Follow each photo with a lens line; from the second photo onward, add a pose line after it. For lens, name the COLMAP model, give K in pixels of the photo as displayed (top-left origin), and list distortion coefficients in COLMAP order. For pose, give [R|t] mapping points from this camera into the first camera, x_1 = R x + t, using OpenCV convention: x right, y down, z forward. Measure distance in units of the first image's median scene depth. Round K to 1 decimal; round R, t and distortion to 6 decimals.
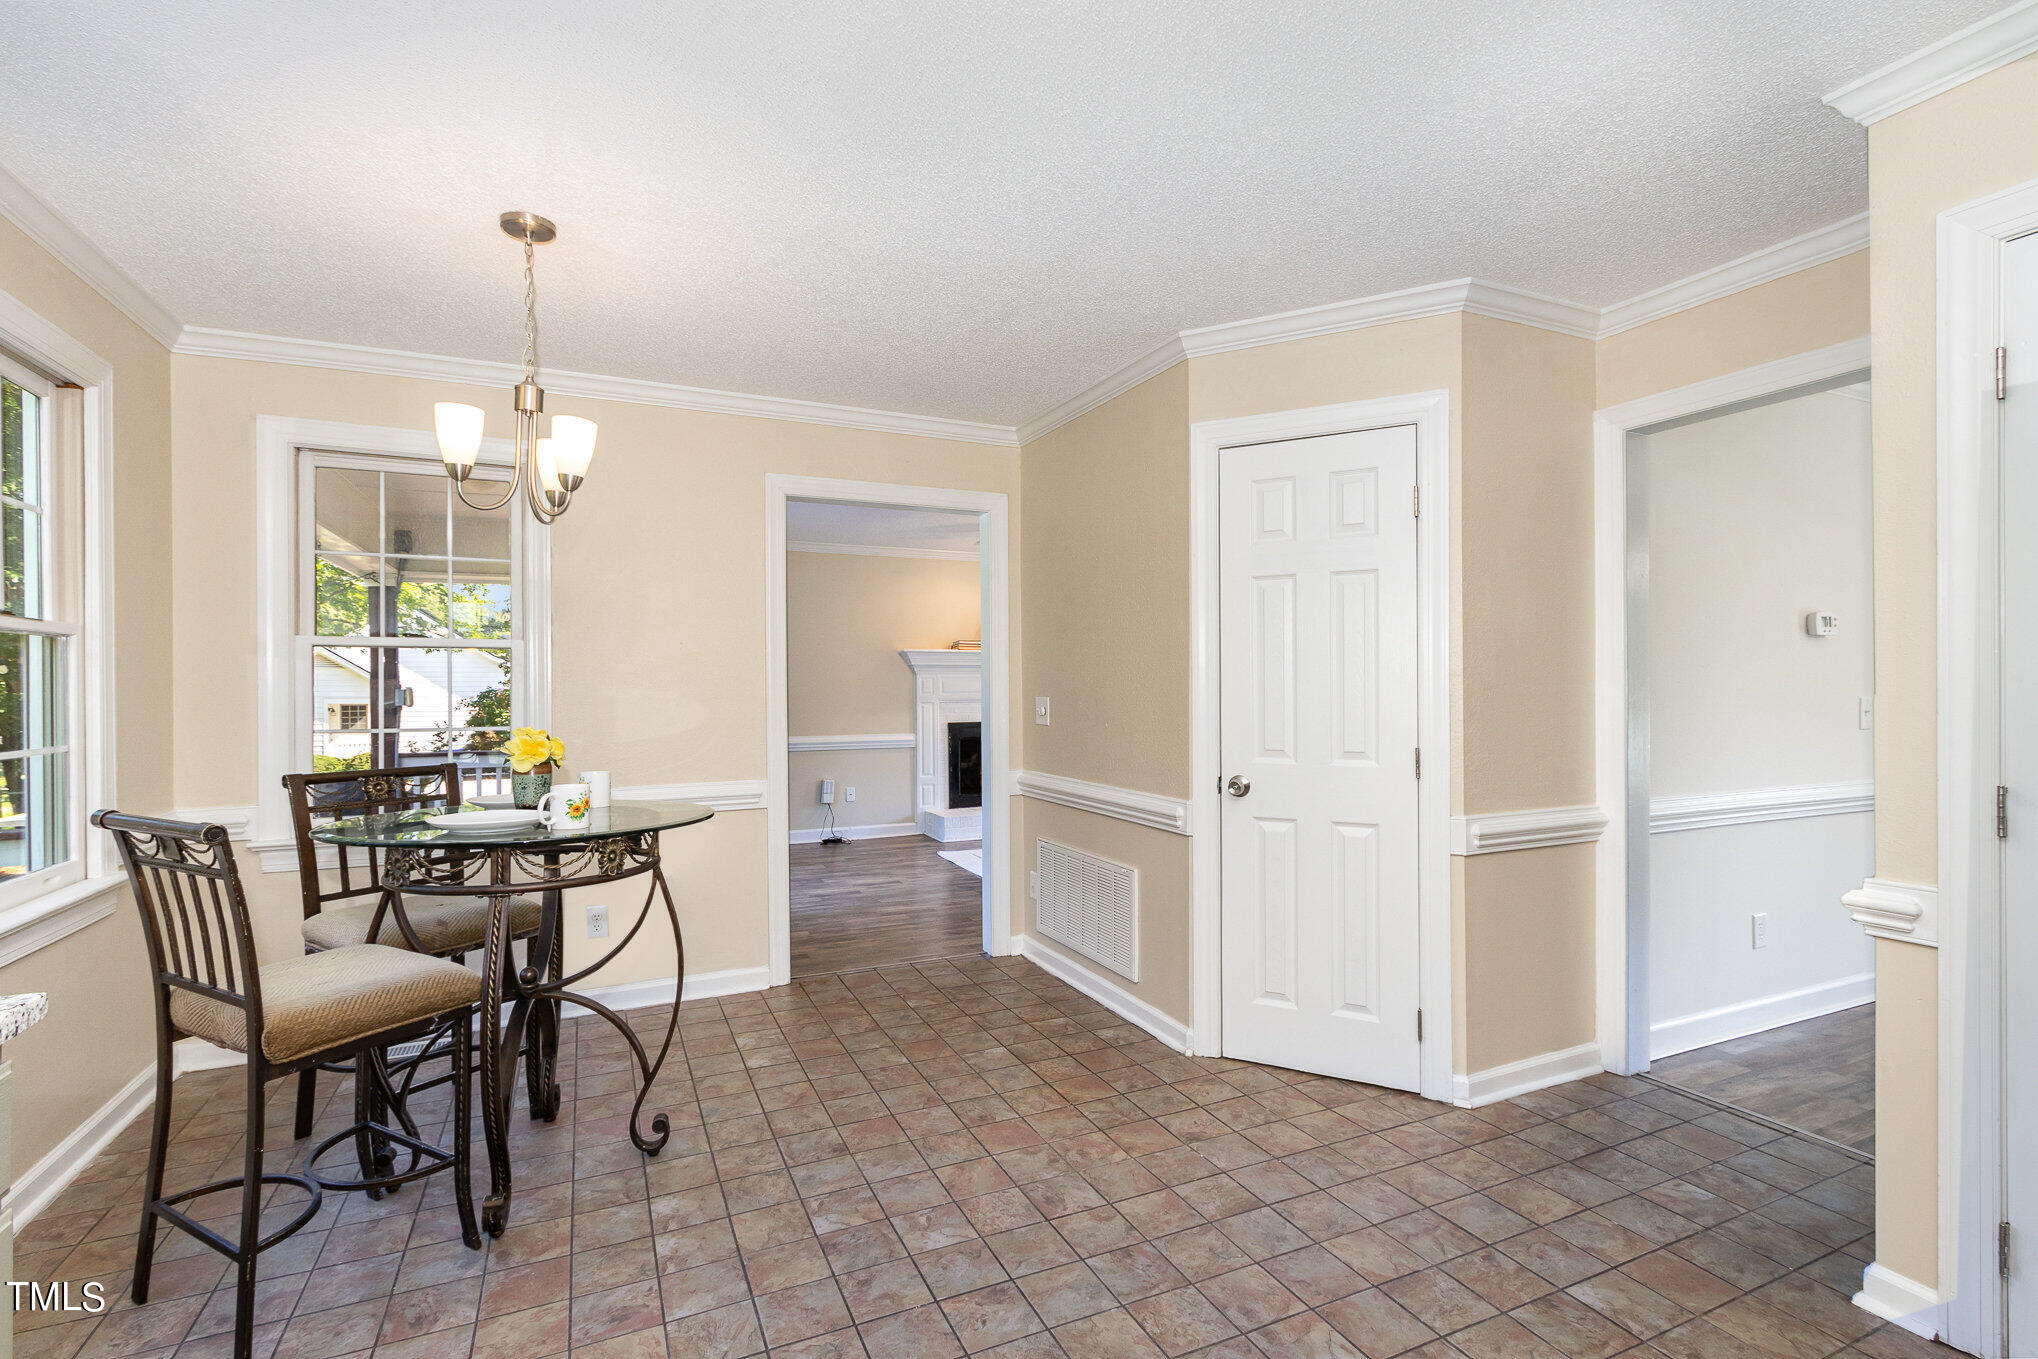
lens RADIAL K [[921.1, 0, 1018.0], [0, 921.1, 690.5], [0, 0, 1]] dist [-0.000113, -0.000409]
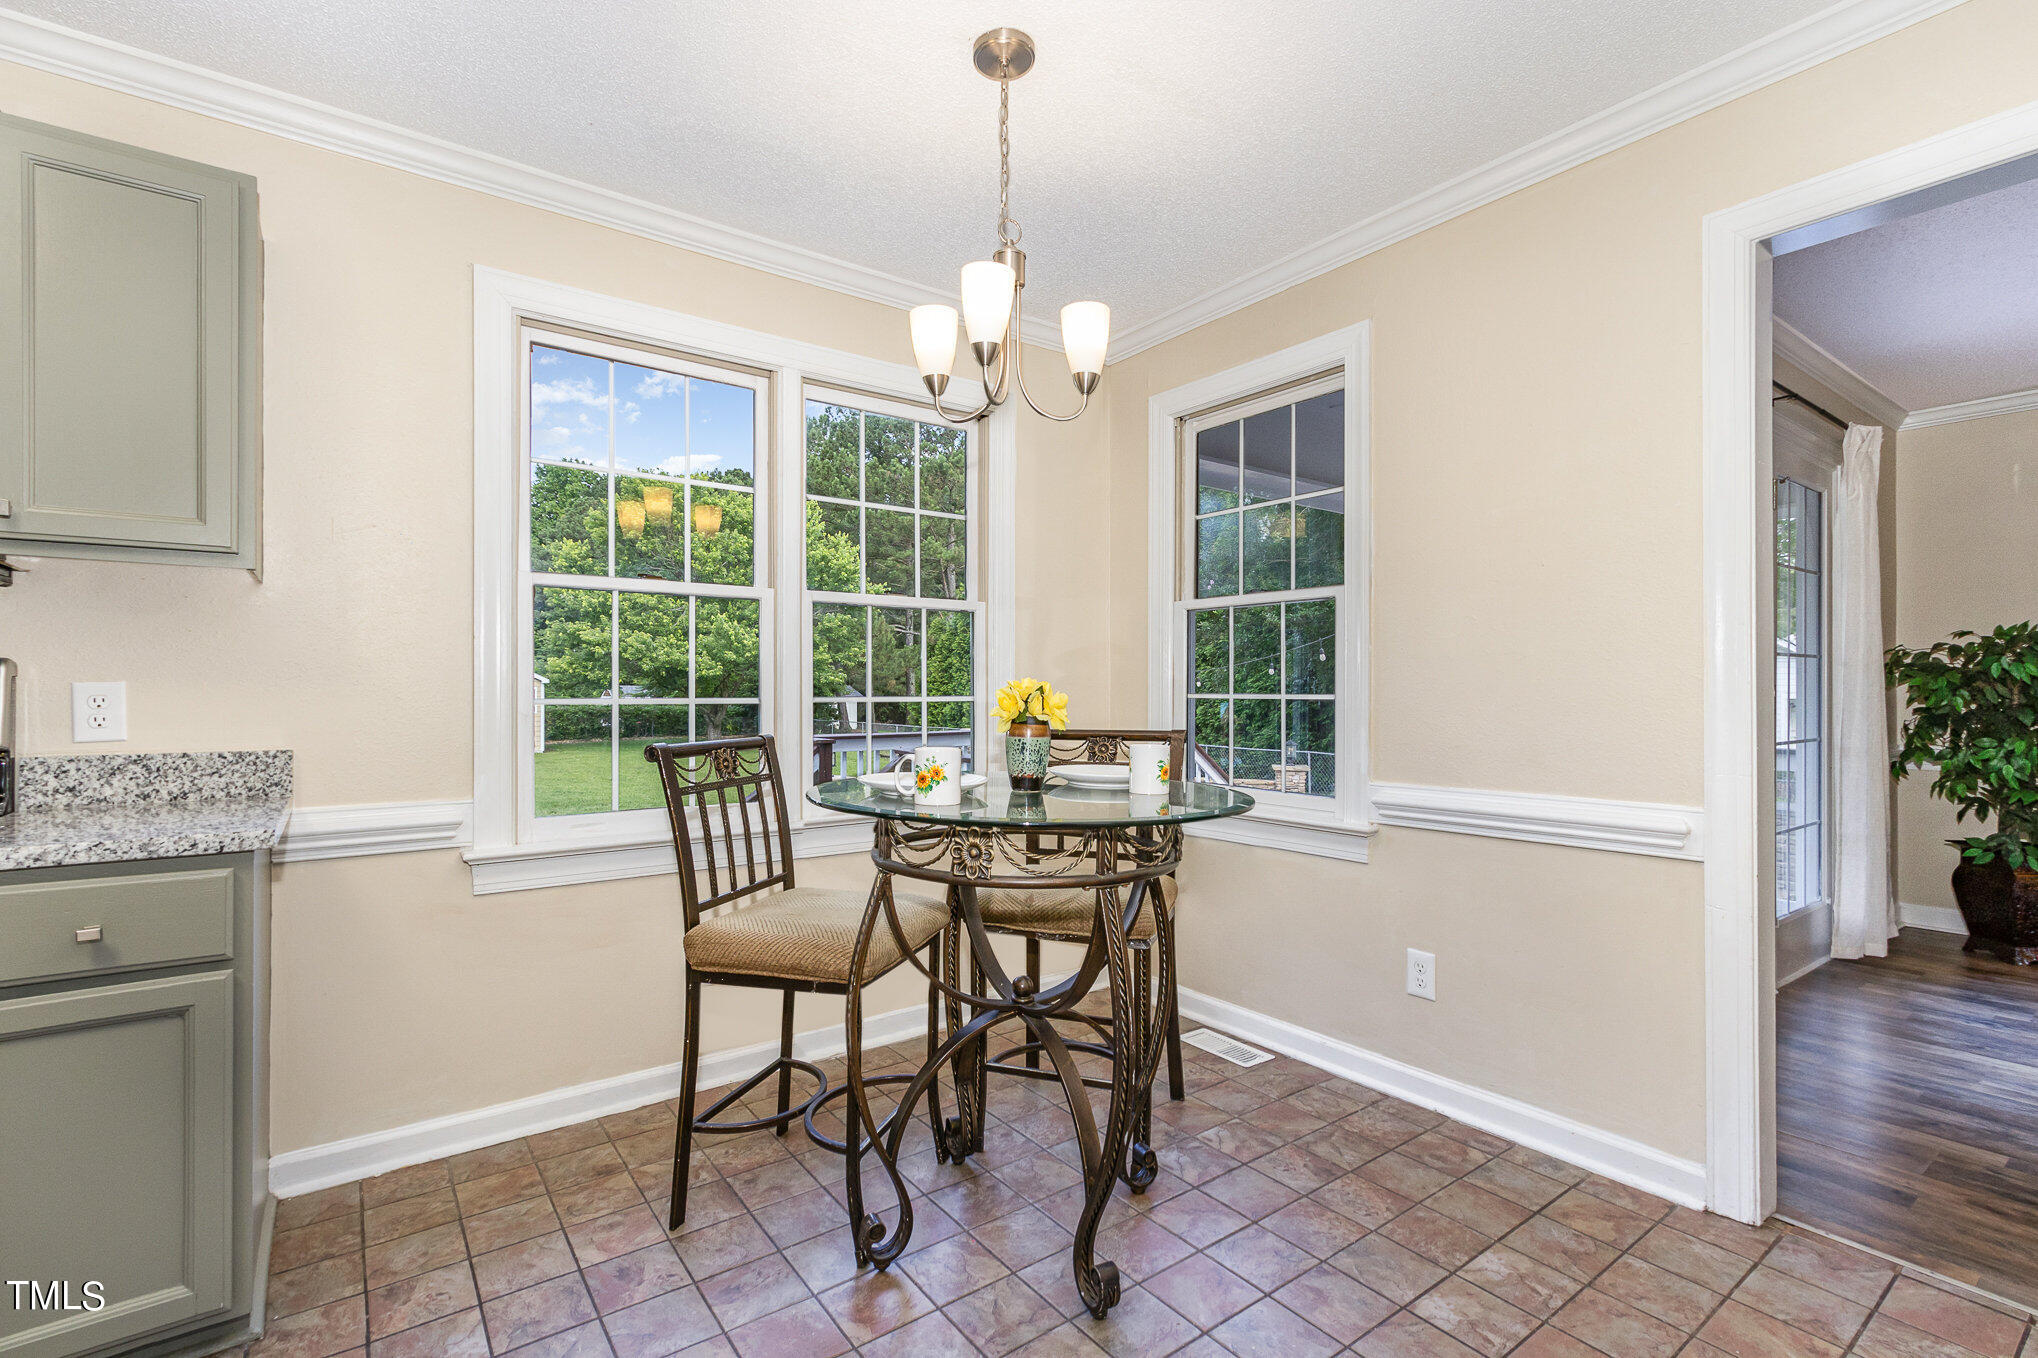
lens RADIAL K [[921.1, 0, 1018.0], [0, 921.1, 690.0], [0, 0, 1]] dist [-0.000113, -0.000409]
pose [[0.192829, 0.002347, -0.981230, 0.193402], [0.000695, 0.999997, 0.002528, 0.035977], [0.981232, -0.001169, 0.192827, 0.630396]]
